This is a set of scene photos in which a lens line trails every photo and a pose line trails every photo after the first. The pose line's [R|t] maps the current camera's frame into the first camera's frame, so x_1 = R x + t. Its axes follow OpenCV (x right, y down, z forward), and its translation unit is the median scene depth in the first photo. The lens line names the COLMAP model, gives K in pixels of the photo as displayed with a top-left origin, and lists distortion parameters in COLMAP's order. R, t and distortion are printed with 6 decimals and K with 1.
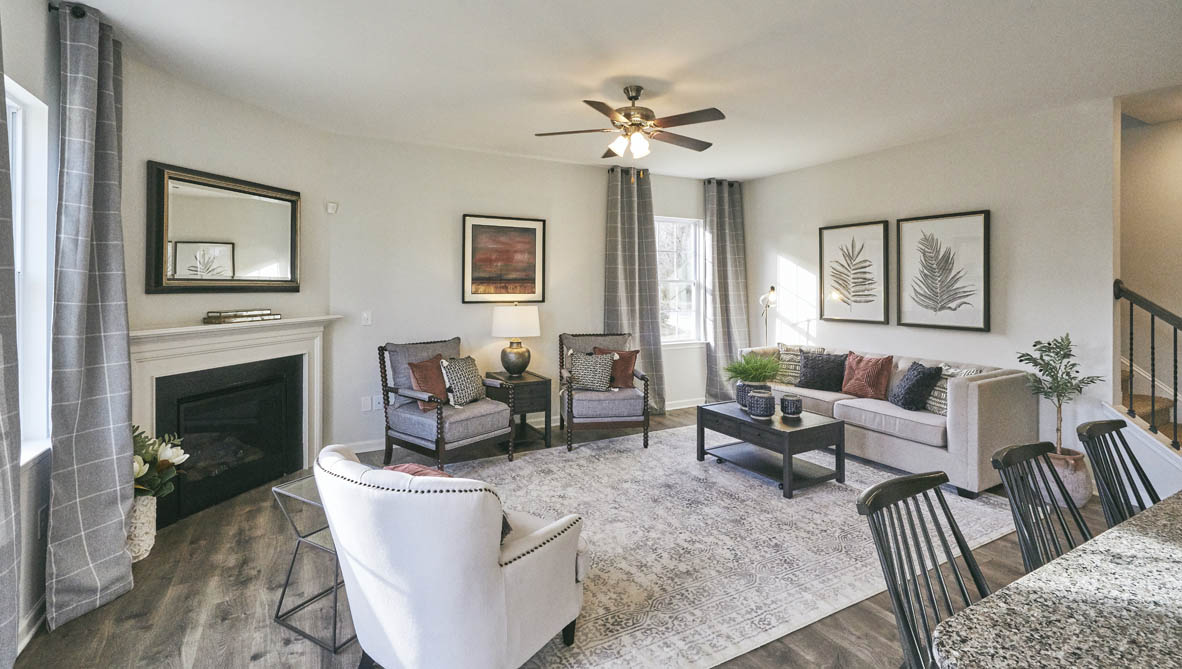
lens RADIAL K [[529.6, 0, 583.6], [0, 529.6, 278.4], [0, 0, 1]] dist [-0.000319, 0.000308]
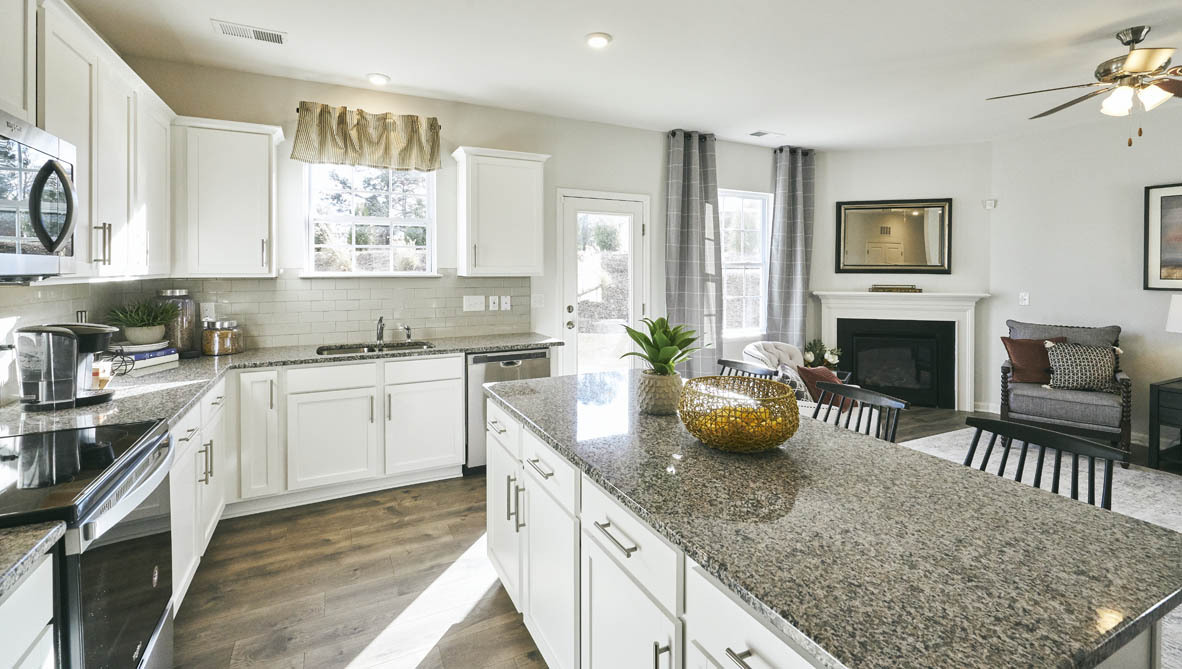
lens RADIAL K [[525.0, 0, 591.5], [0, 525.0, 272.0], [0, 0, 1]] dist [0.000150, 0.000283]
pose [[-0.035579, 0.004744, -0.999356, 0.662490], [0.010134, 0.999939, 0.004386, 0.004794], [0.999315, -0.009972, -0.035625, 0.123048]]
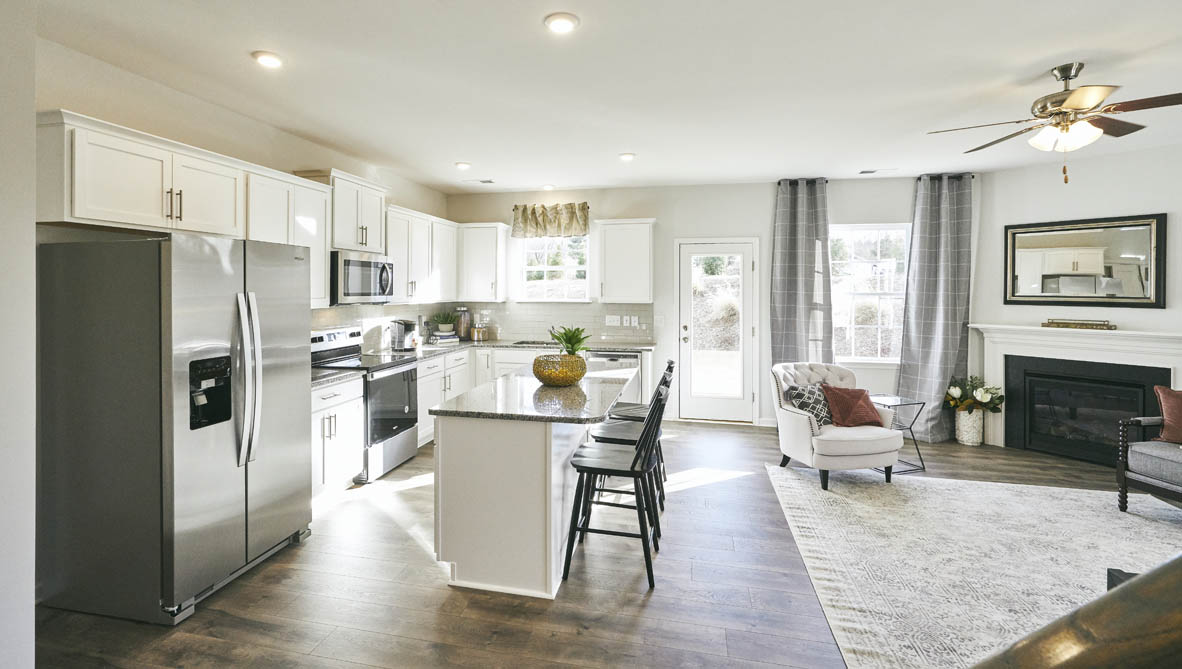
lens RADIAL K [[533.9, 0, 566.5], [0, 533.9, 289.6], [0, 0, 1]] dist [0.000085, 0.000513]
pose [[-0.666743, -0.002240, -0.745285, 0.859587], [0.005685, 0.999951, -0.008092, -0.007960], [0.745266, -0.009633, -0.666697, 0.676677]]
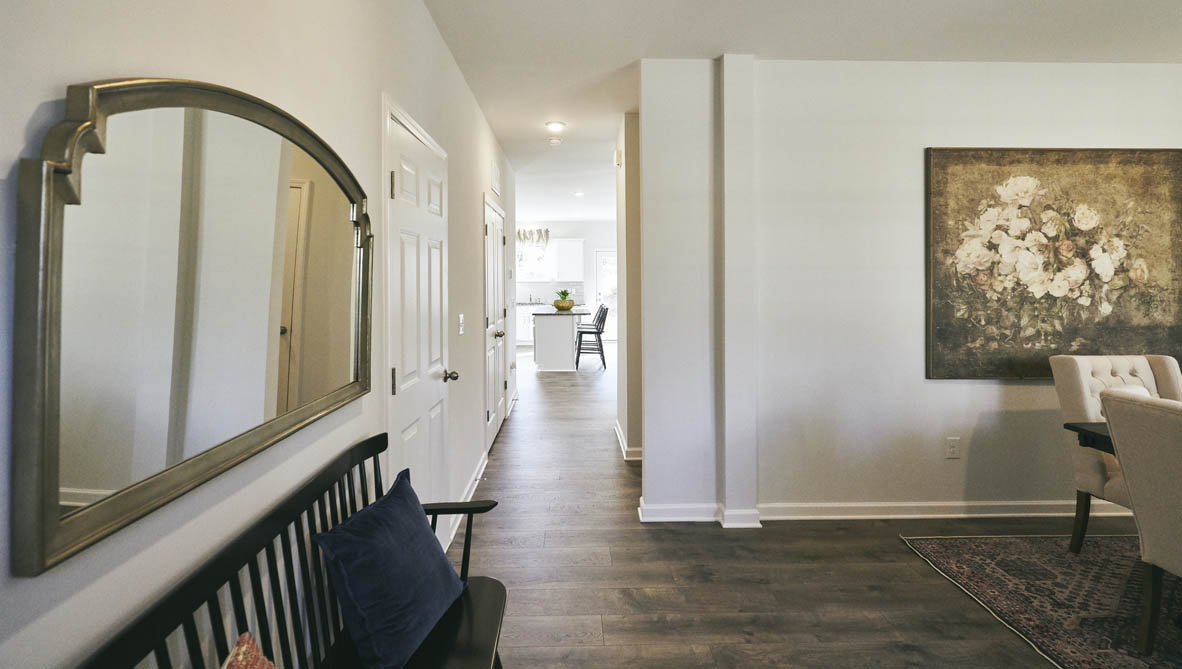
lens RADIAL K [[529.6, 0, 583.6], [0, 529.6, 278.4], [0, 0, 1]] dist [-0.000319, 0.000308]
pose [[-0.453174, 0.002333, -0.891419, 1.934861], [0.013554, 0.999899, -0.004273, 0.010956], [0.891319, -0.014019, -0.453159, 1.087584]]
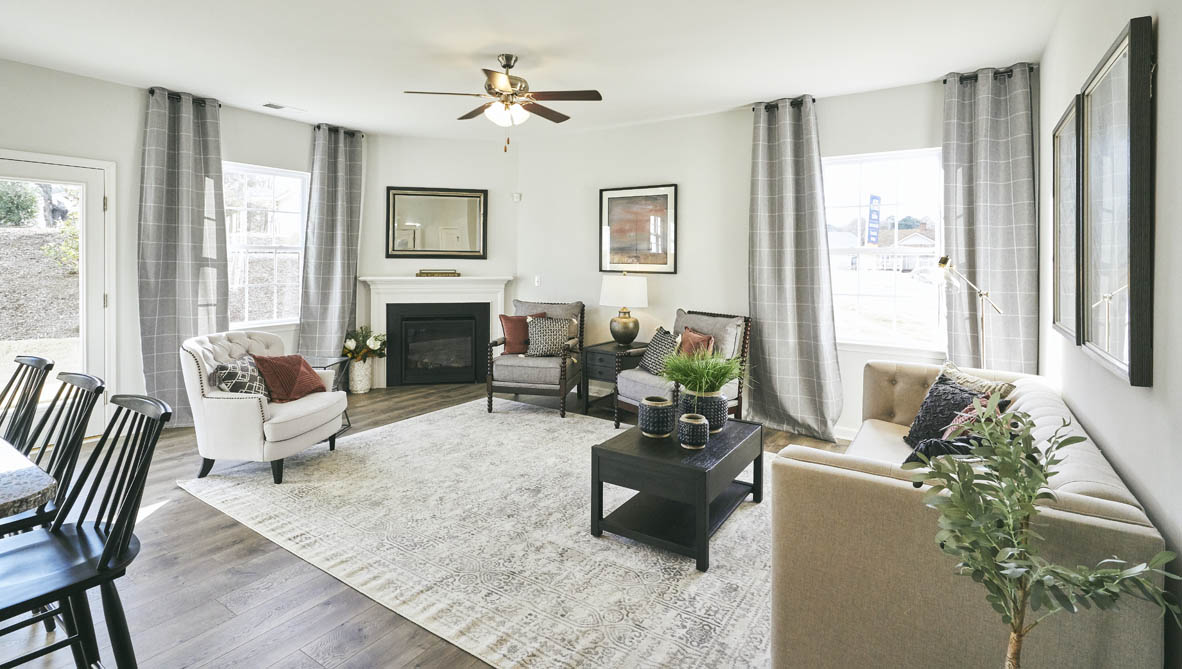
lens RADIAL K [[559.3, 0, 586.6], [0, 559.3, 261.0], [0, 0, 1]] dist [-0.001484, 0.000575]
pose [[0.456692, 0.008331, -0.889586, 0.774800], [0.003822, 0.999929, 0.011327, 0.011777], [0.889617, -0.008573, 0.456628, 0.450165]]
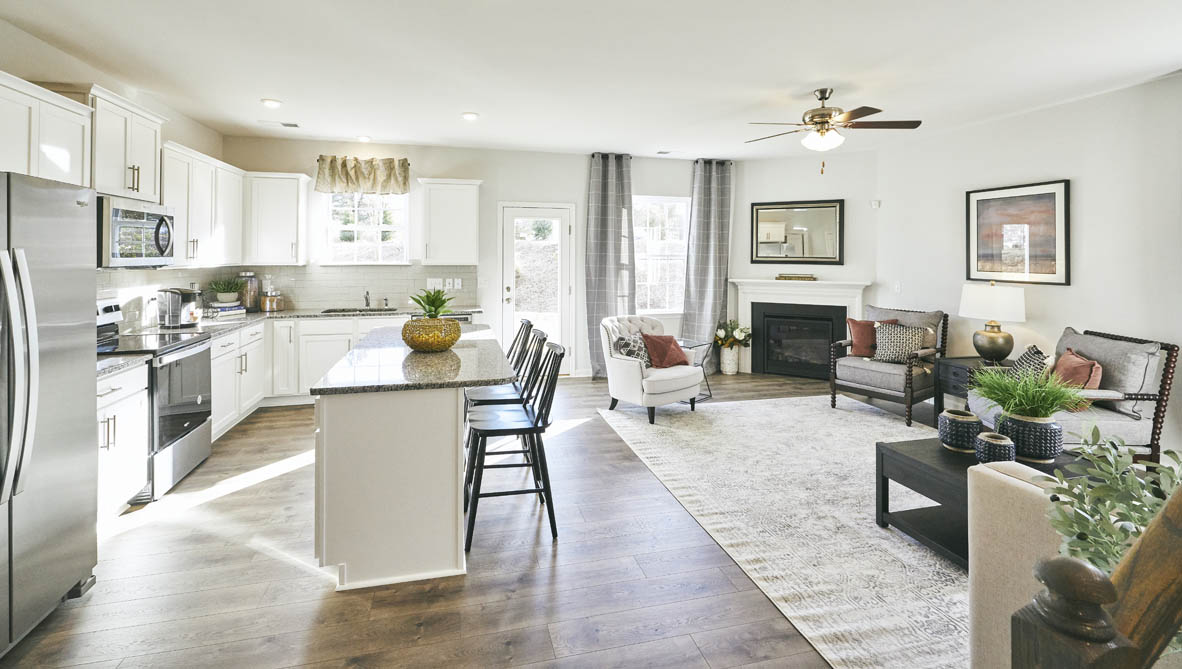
lens RADIAL K [[532.5, 0, 583.3], [0, 532.5, 250.8], [0, 0, 1]] dist [-0.000444, 0.000487]
pose [[-0.255175, -0.009030, -0.966853, 0.931390], [0.007428, 0.999909, -0.011299, -0.002720], [0.966866, -0.010065, -0.255084, 0.550074]]
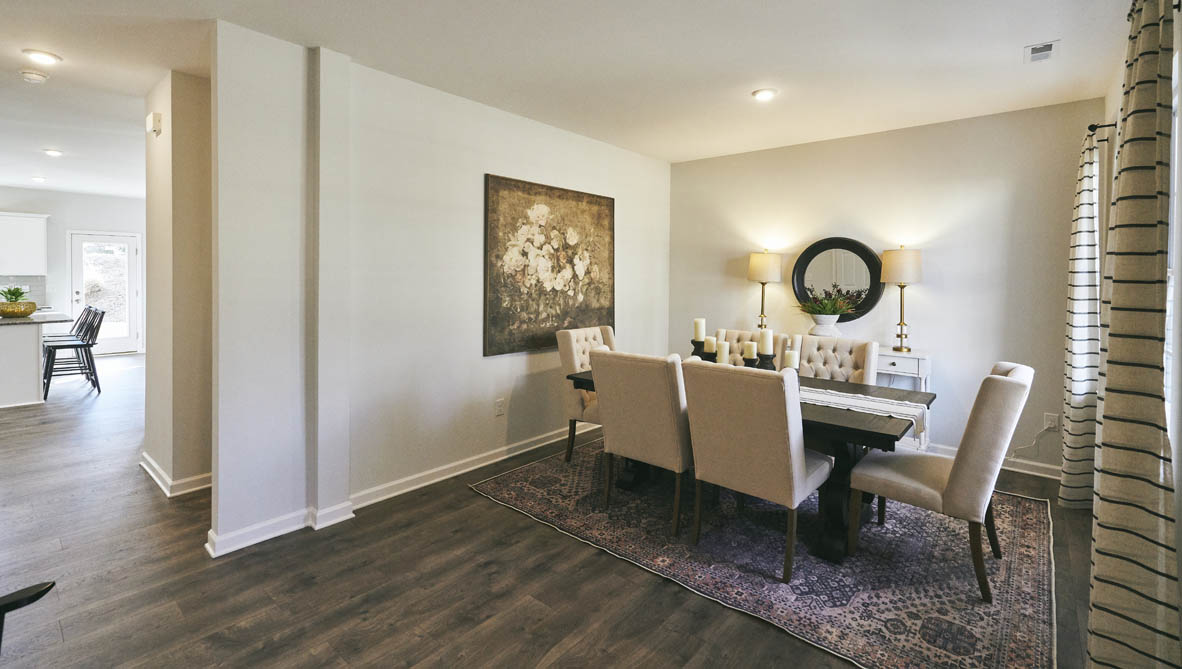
lens RADIAL K [[515.2, 0, 596.0], [0, 515.2, 280.3], [0, 0, 1]] dist [0.000189, 0.000195]
pose [[0.365139, 0.013858, -0.930850, 1.974367], [0.001127, 0.999882, 0.015328, 0.006568], [0.930953, -0.006646, 0.365080, 1.033098]]
